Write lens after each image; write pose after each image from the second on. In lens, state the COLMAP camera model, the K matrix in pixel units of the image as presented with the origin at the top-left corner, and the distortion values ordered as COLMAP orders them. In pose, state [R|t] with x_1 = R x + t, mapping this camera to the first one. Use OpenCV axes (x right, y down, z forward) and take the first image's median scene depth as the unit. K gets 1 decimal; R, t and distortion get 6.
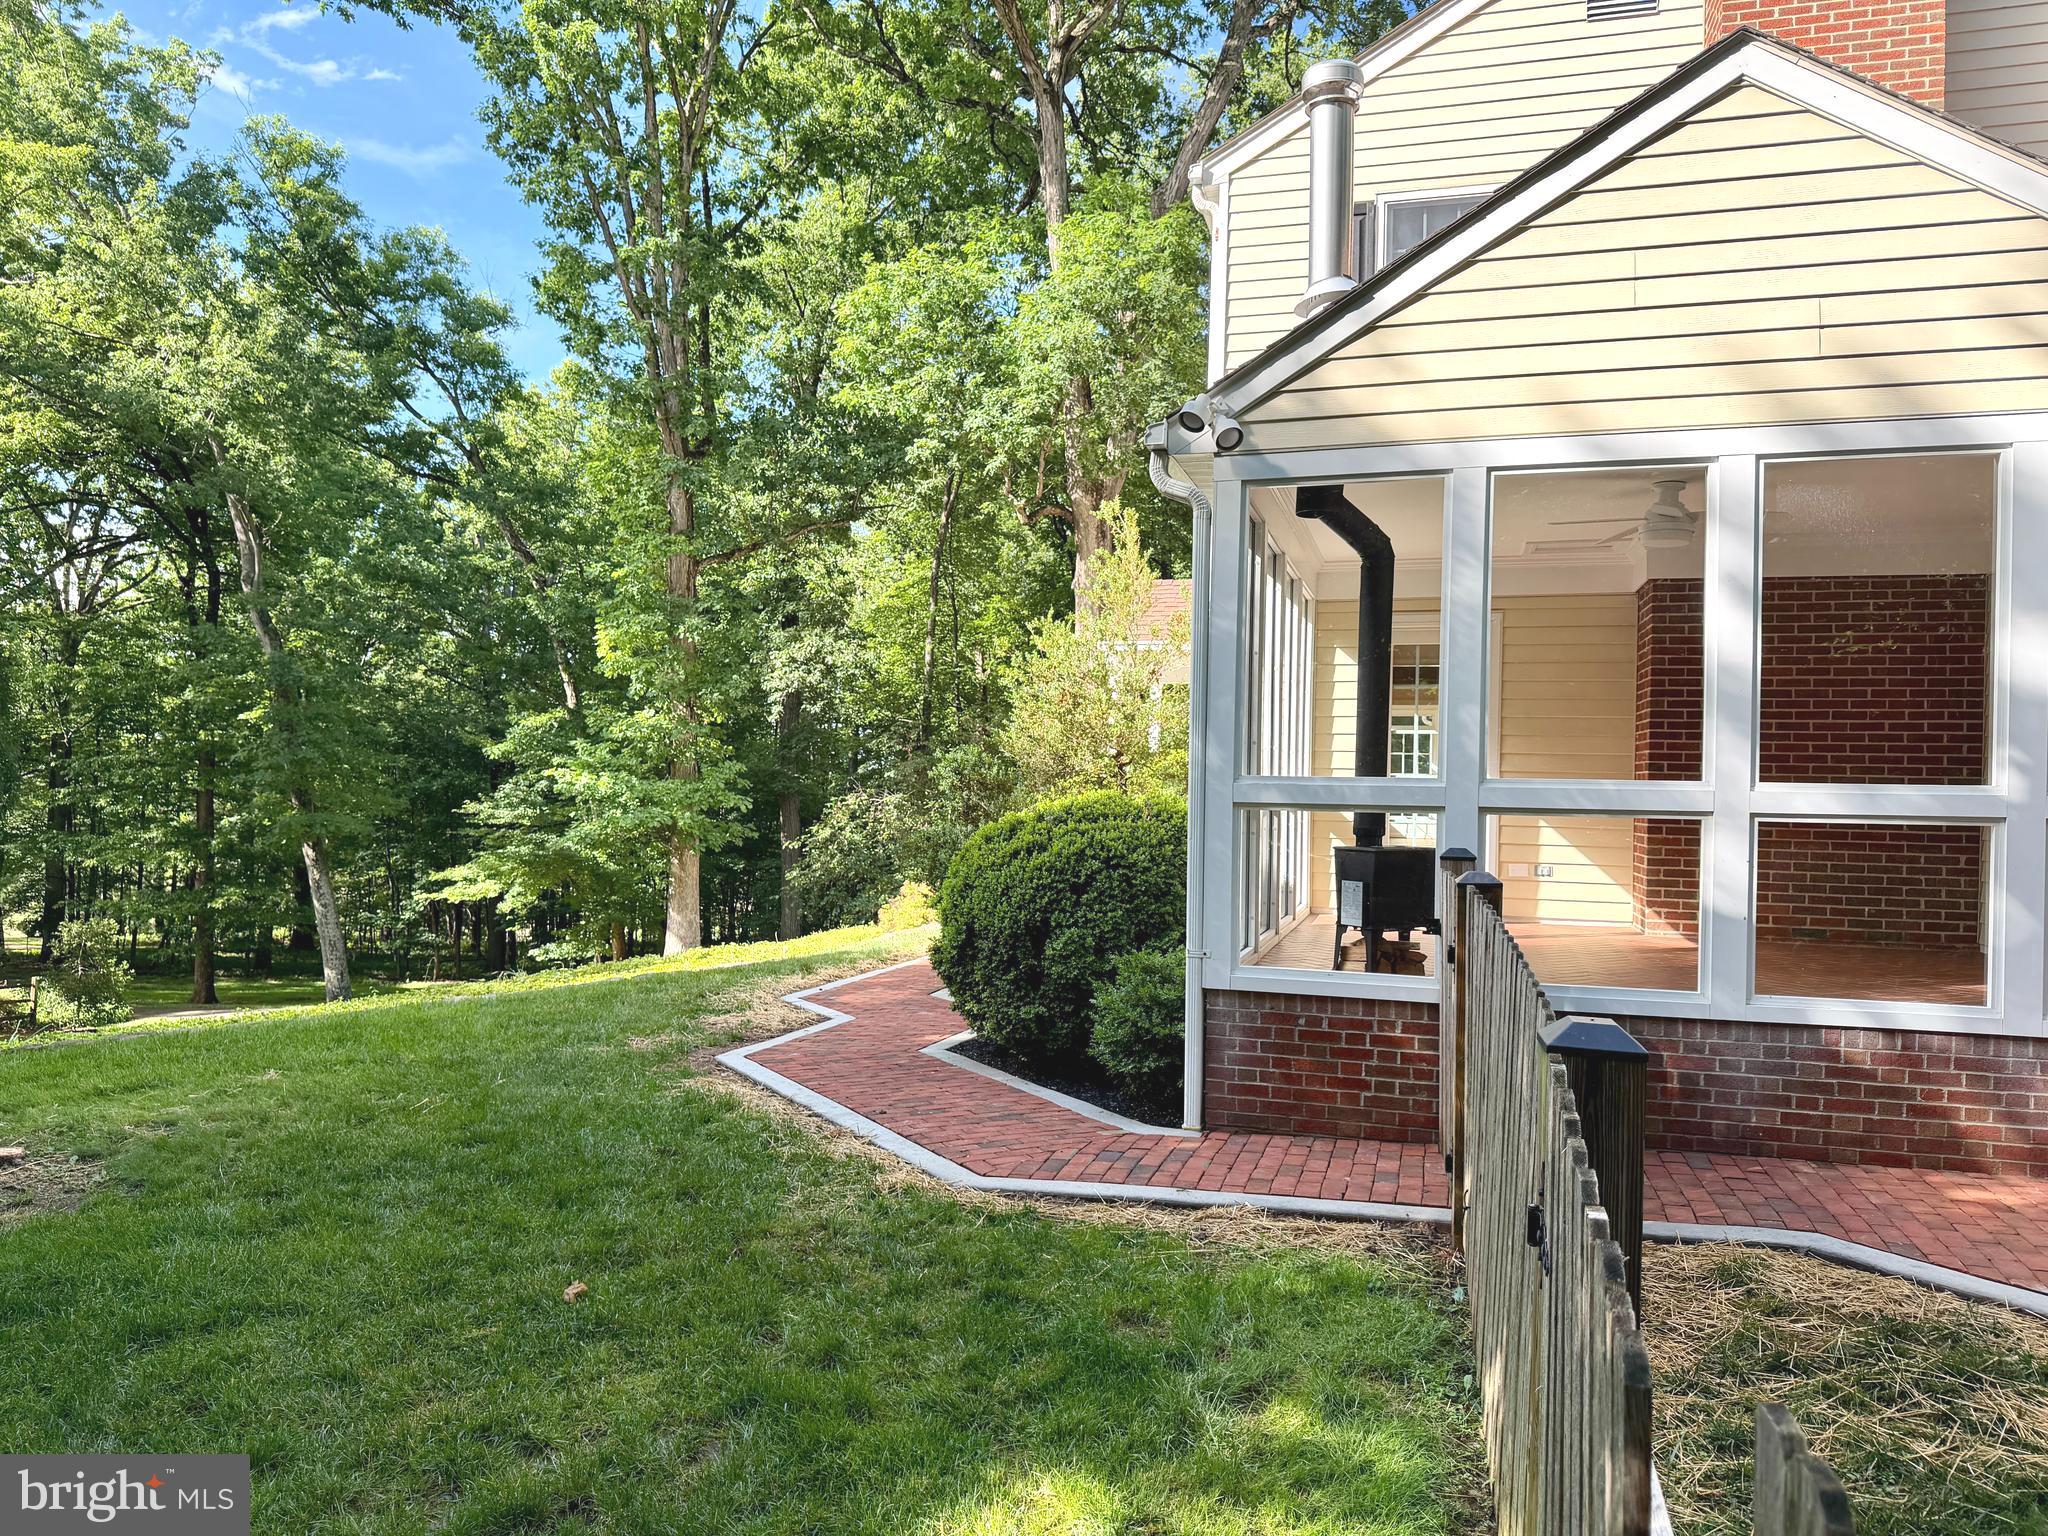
lens RADIAL K [[1438.2, 0, 1007.7], [0, 1438.2, 773.1], [0, 0, 1]] dist [0.040006, -0.043035]
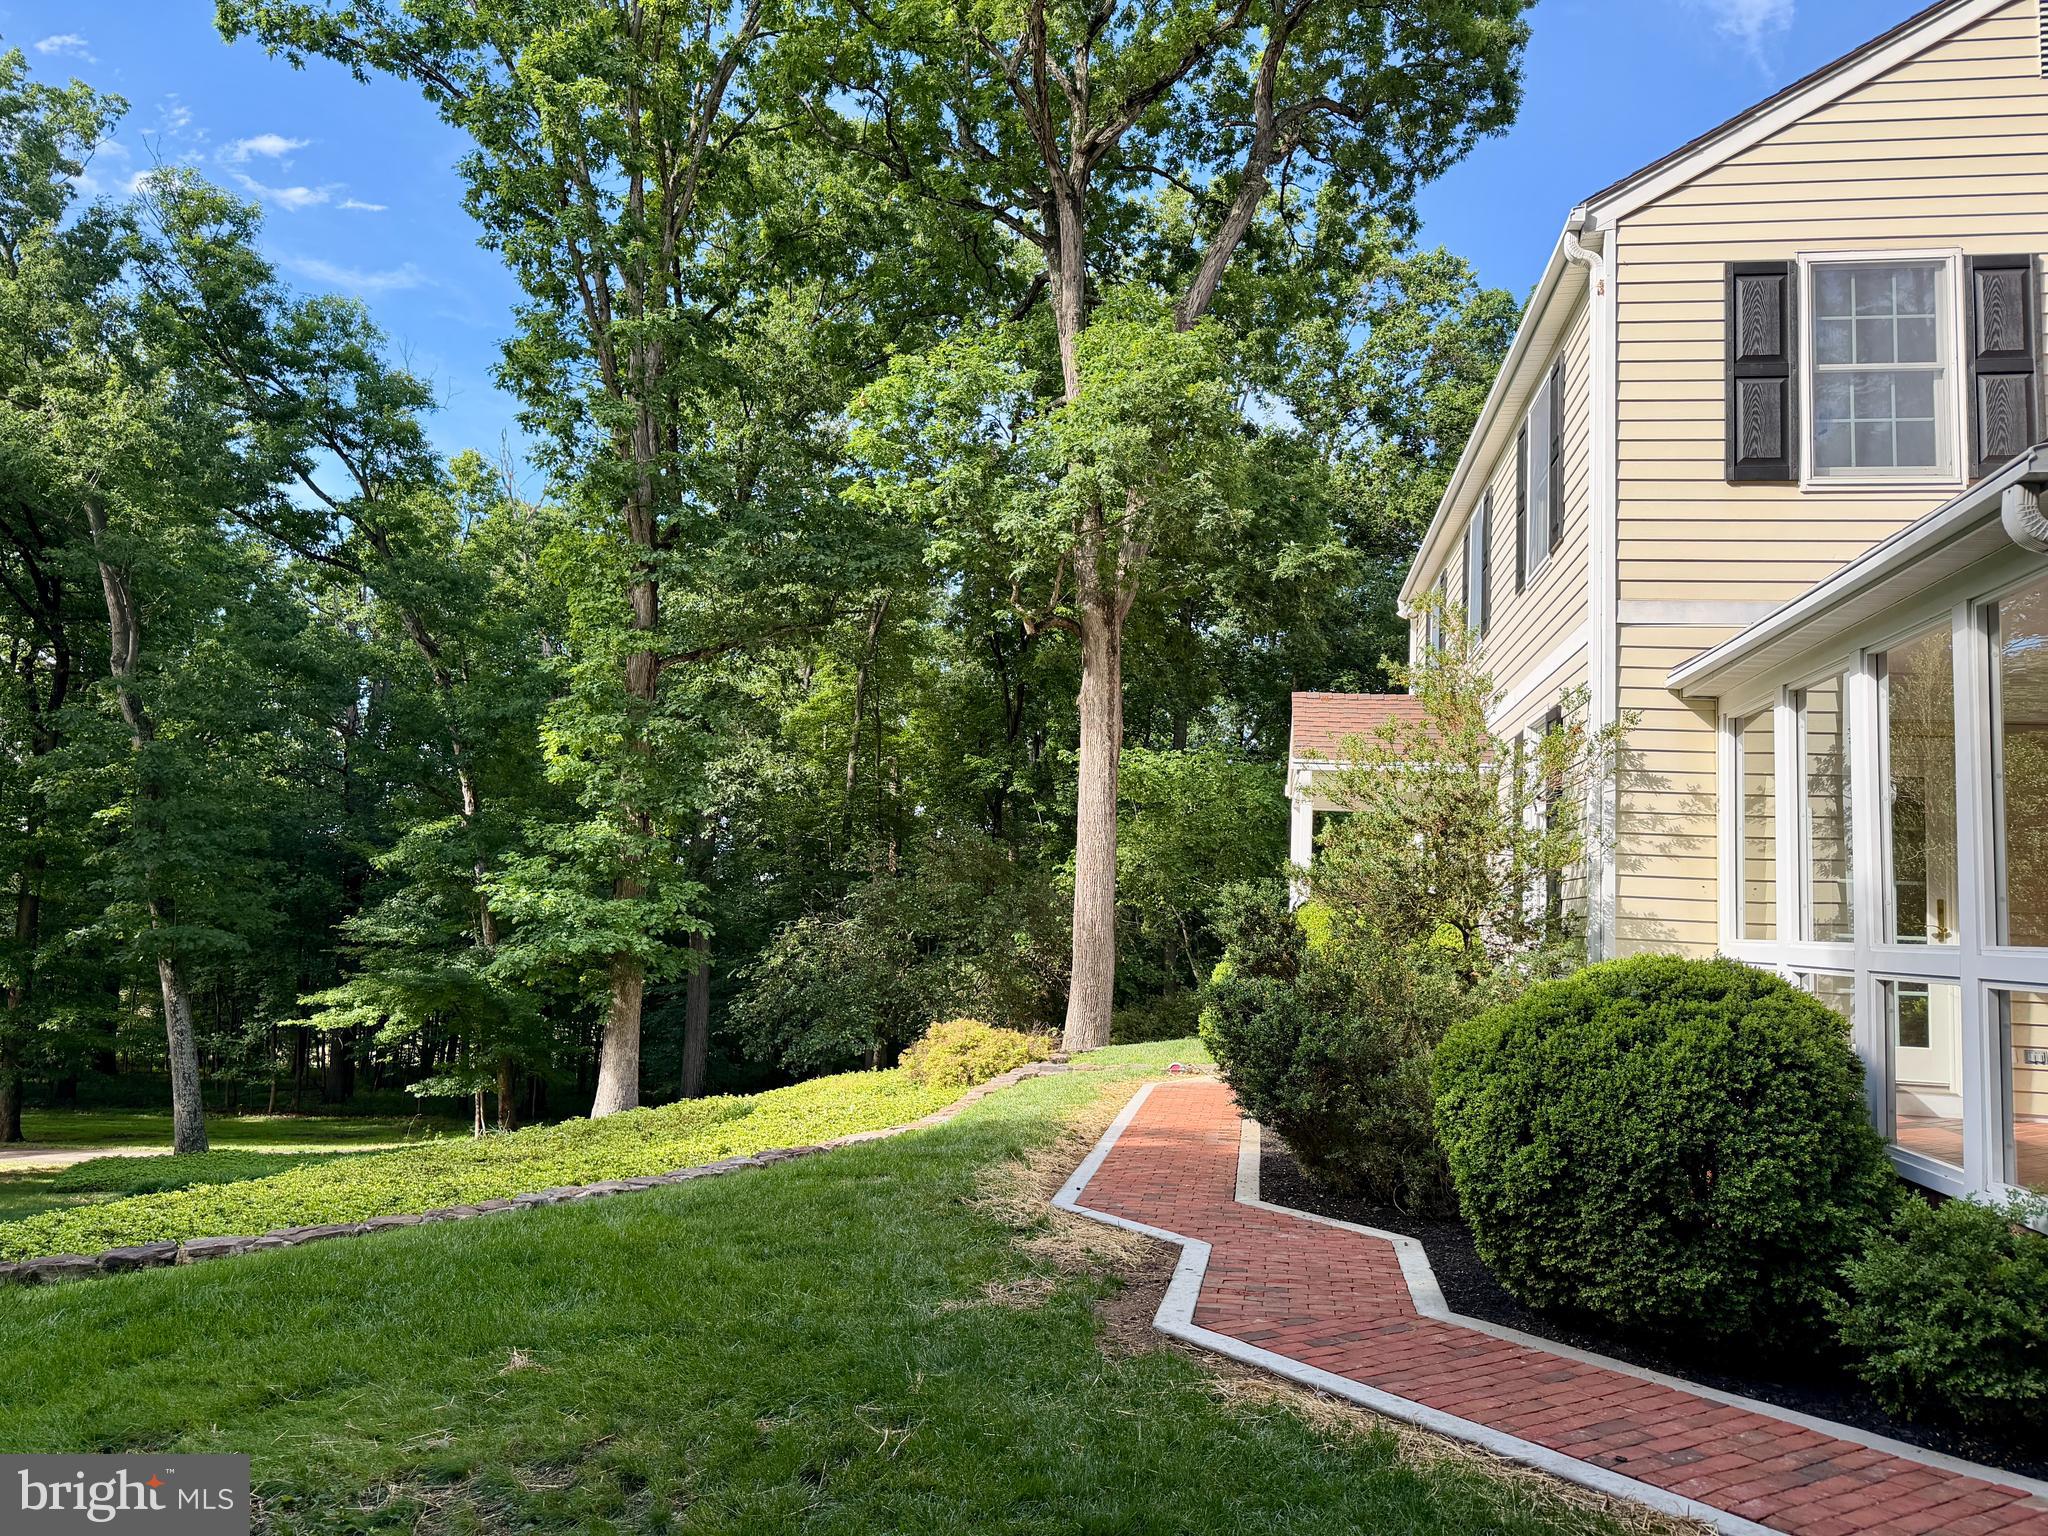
lens RADIAL K [[1438.2, 0, 1030.9], [0, 1438.2, 767.0], [0, 0, 1]] dist [0.040006, -0.043035]
pose [[0.992430, 0.034896, 0.117750, -0.209620], [-0.024240, 0.995579, -0.090748, -0.005198], [-0.120396, 0.087206, 0.988888, 0.169358]]
